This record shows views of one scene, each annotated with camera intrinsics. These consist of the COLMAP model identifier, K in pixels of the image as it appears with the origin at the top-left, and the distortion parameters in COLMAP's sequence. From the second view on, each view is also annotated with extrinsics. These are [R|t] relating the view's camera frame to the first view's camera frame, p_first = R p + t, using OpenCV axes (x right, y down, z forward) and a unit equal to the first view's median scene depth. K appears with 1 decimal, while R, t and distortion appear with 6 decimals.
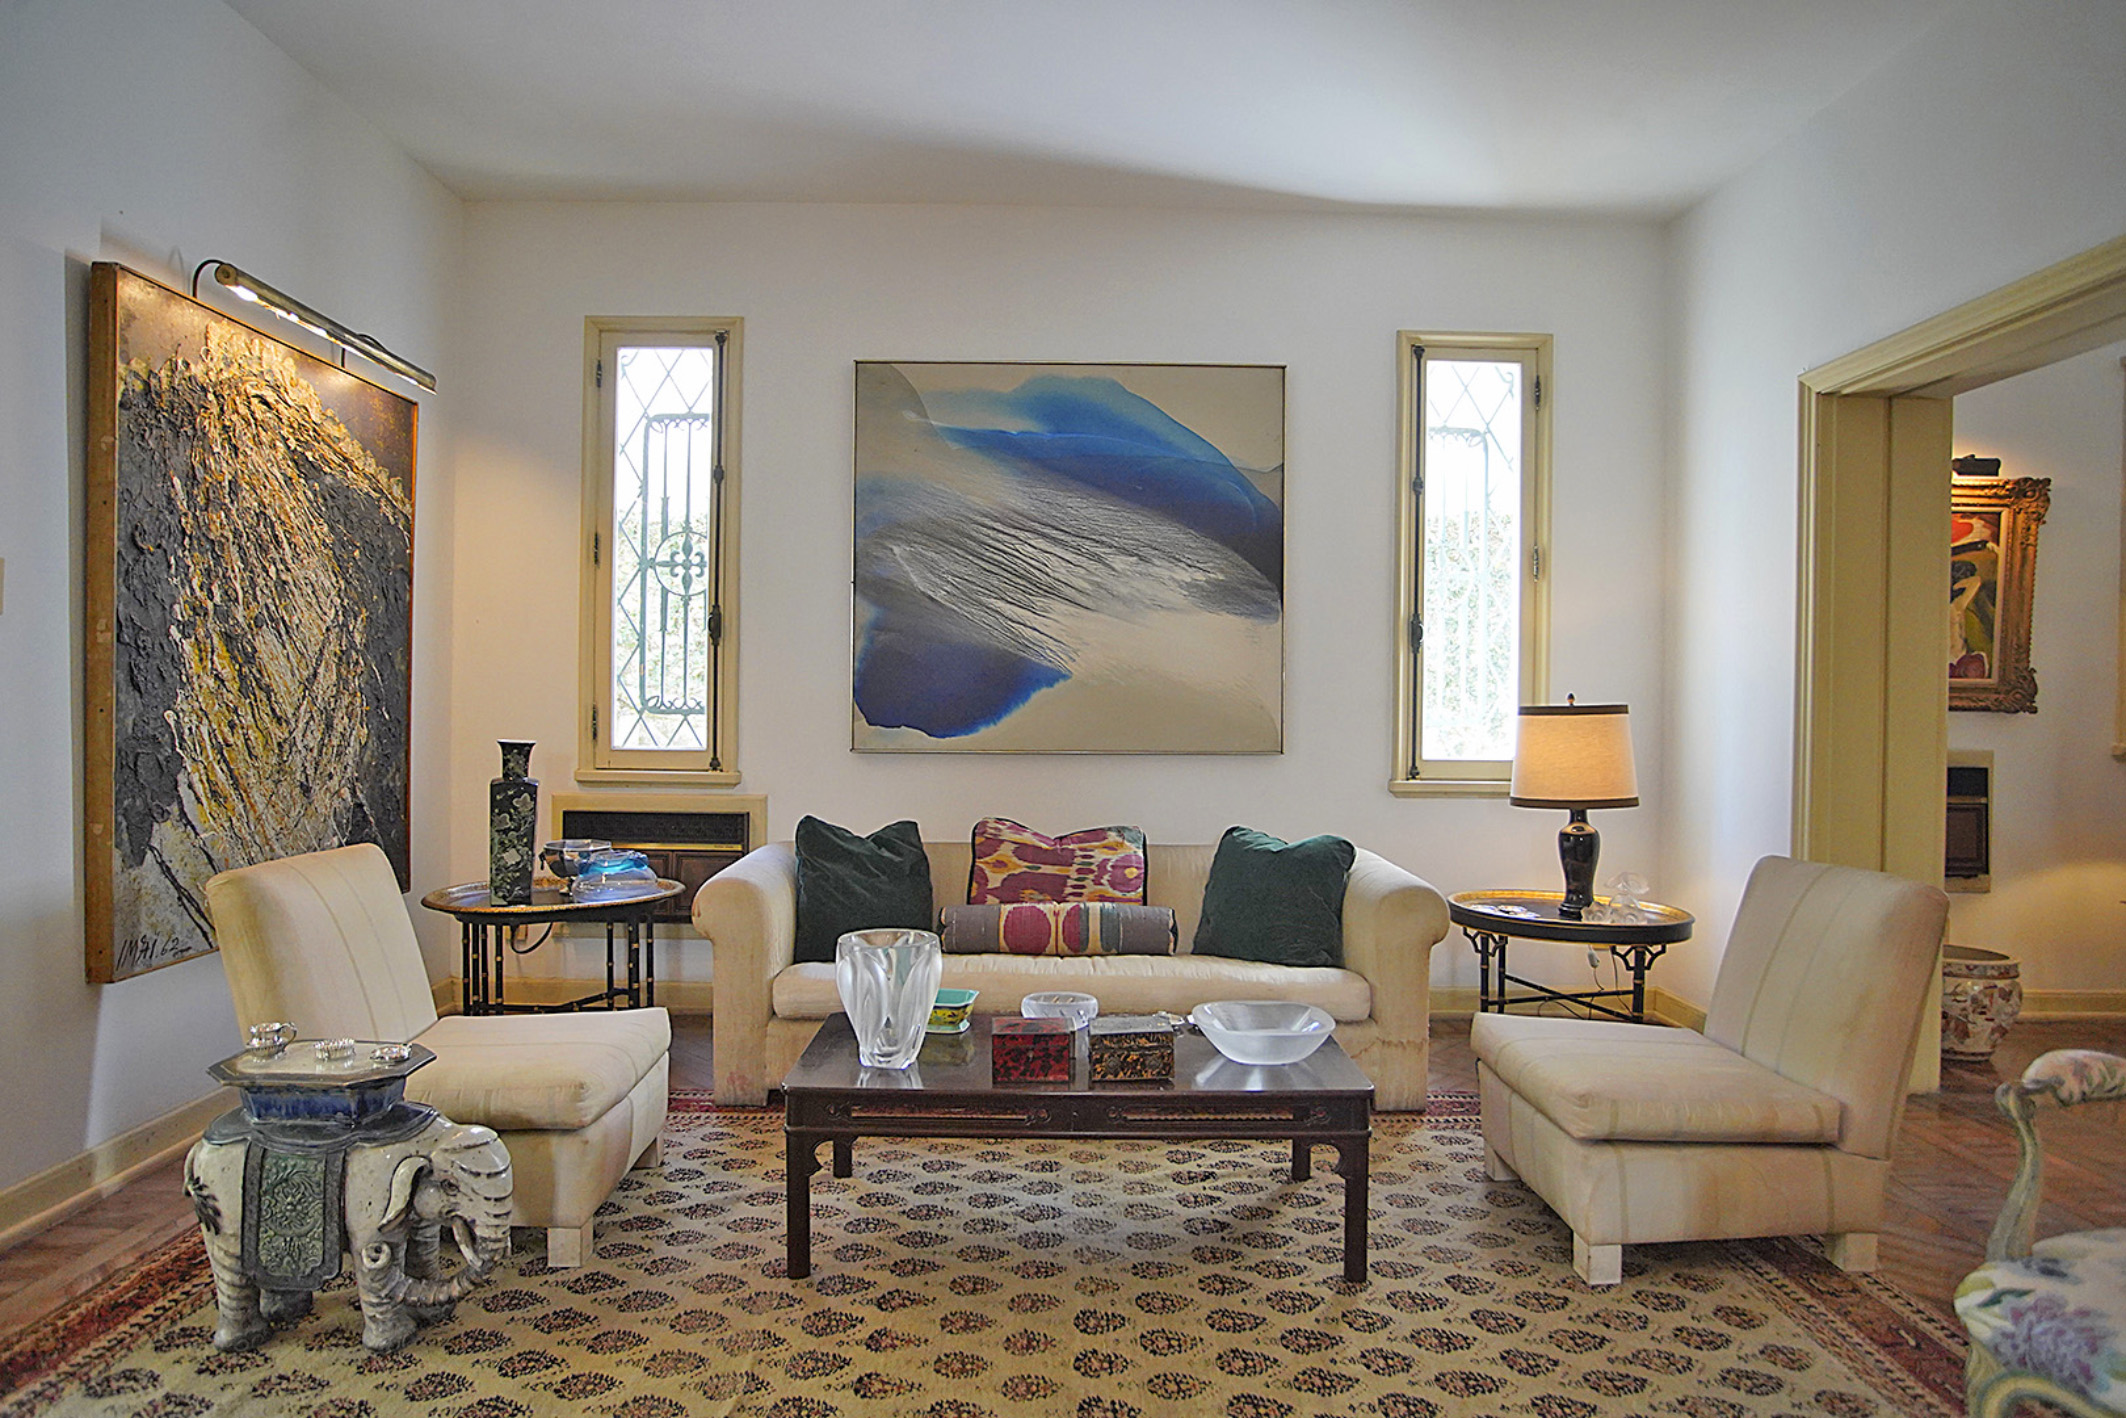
lens RADIAL K [[1219.9, 0, 1059.1], [0, 1219.9, 730.0], [0, 0, 1]] dist [-0.034873, 0.001422]
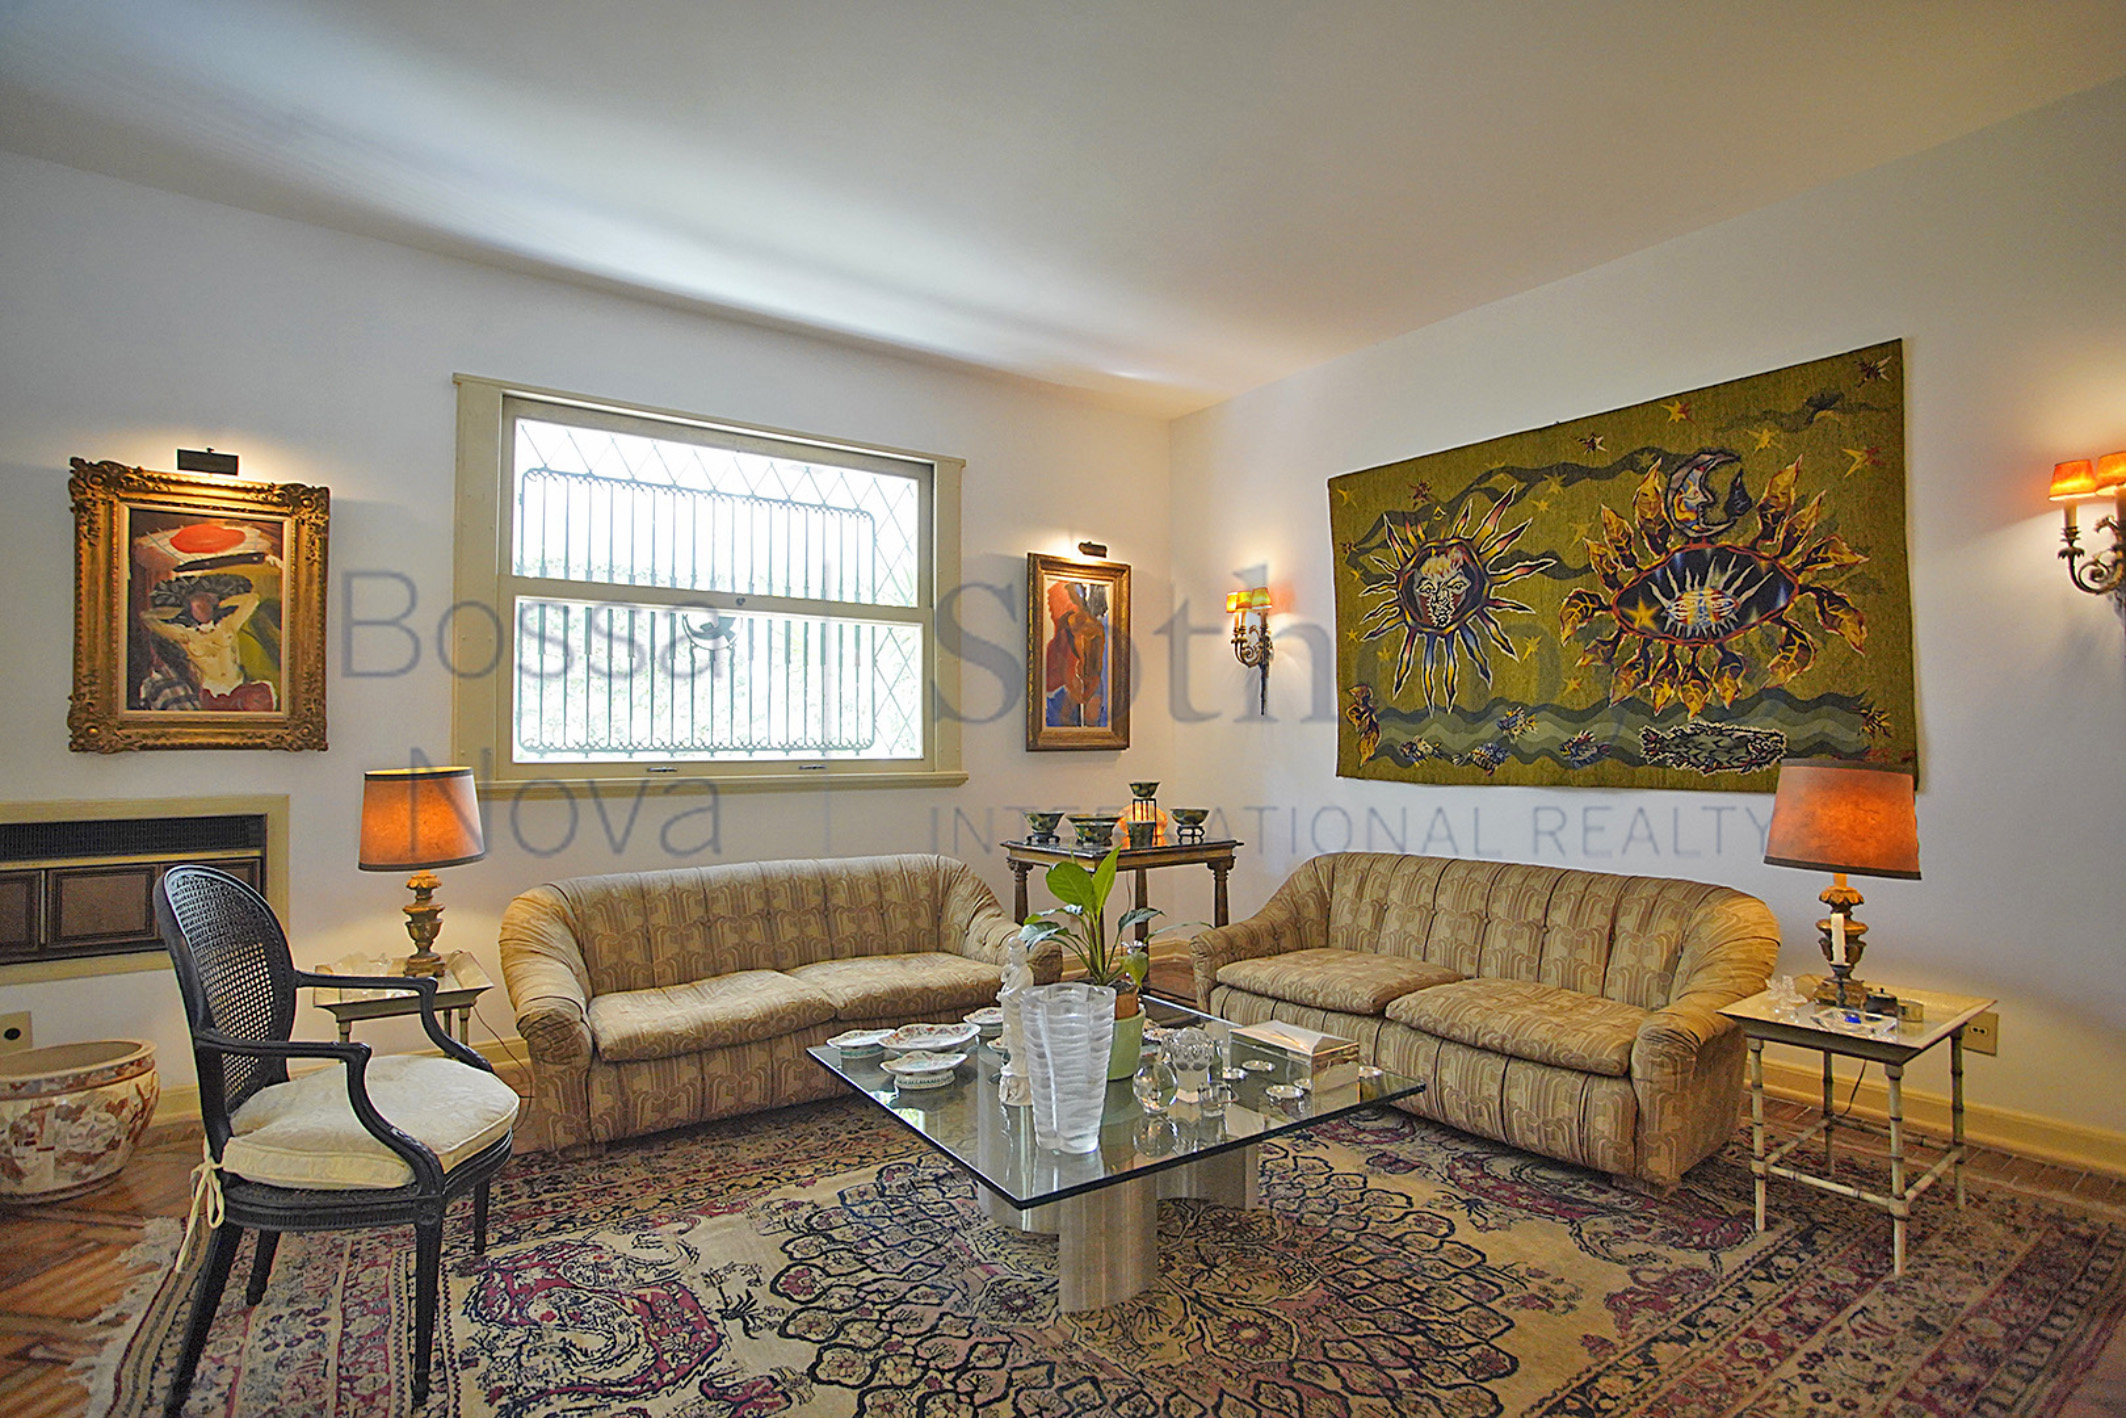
lens RADIAL K [[1049.5, 0, 1043.7], [0, 1049.5, 709.3], [0, 0, 1]] dist [0.006284, 0.001917]
pose [[0.866563, 0.001822, 0.499064, 0.901573], [0.025102, 0.998569, -0.047231, 0.005558], [-0.498435, 0.053456, 0.865277, 0.060886]]
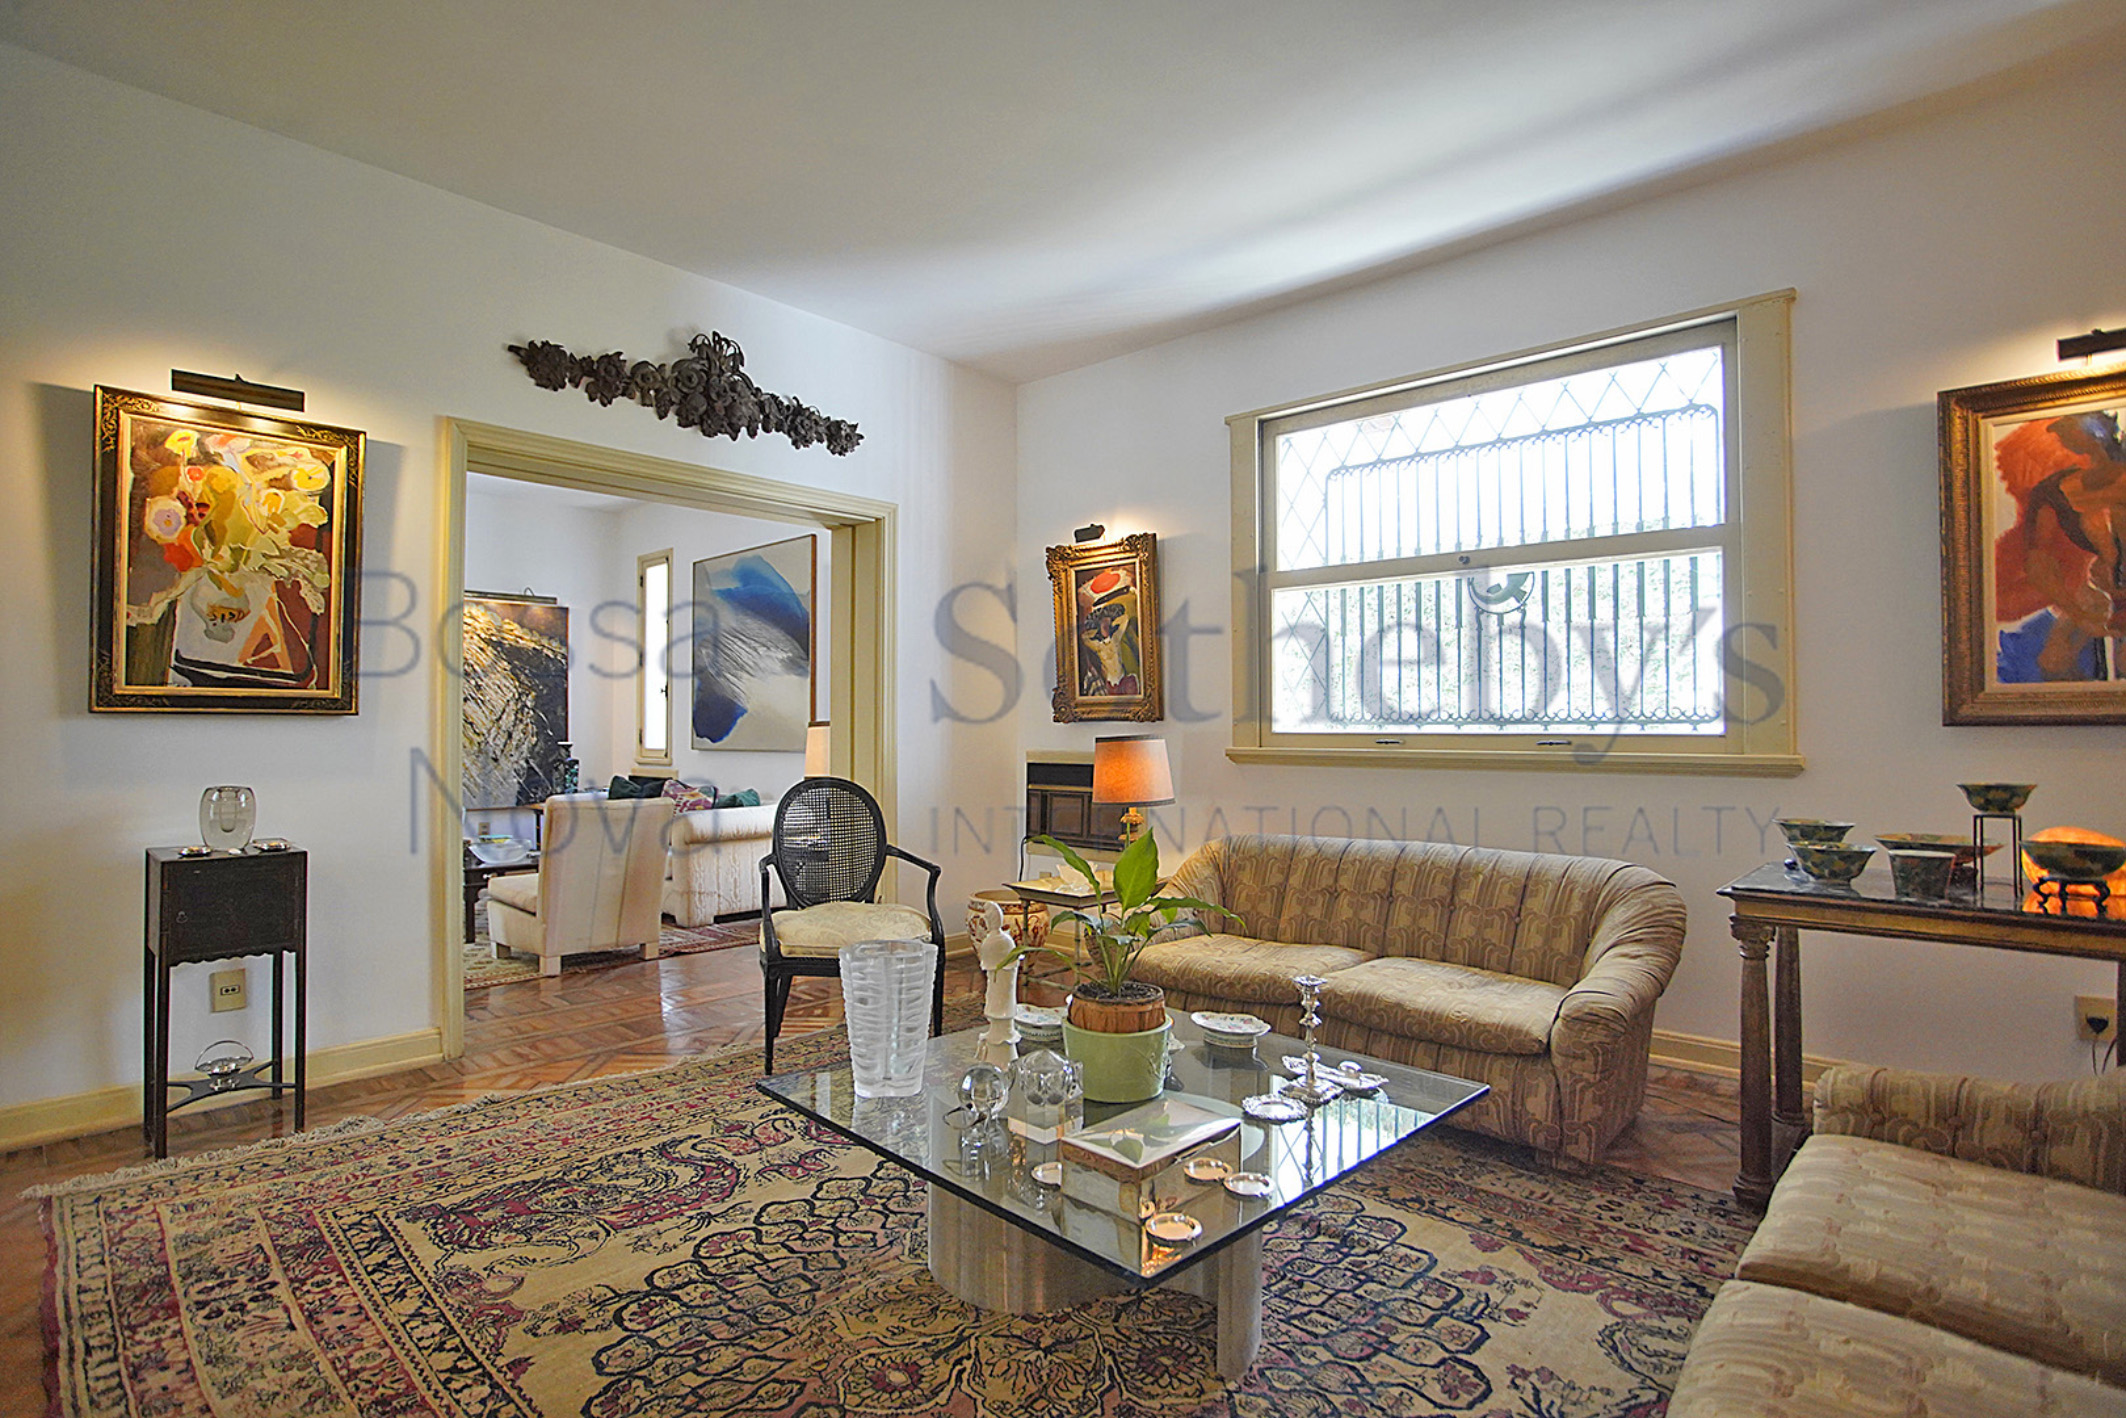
lens RADIAL K [[1049.5, 0, 1045.7], [0, 1049.5, 712.7], [0, 0, 1]] dist [0.006284, 0.001917]
pose [[0.701895, -0.020796, -0.711977, 1.531359], [-0.002119, 0.999508, -0.031283, 0.010878], [0.712277, 0.023466, 0.701506, 0.162711]]
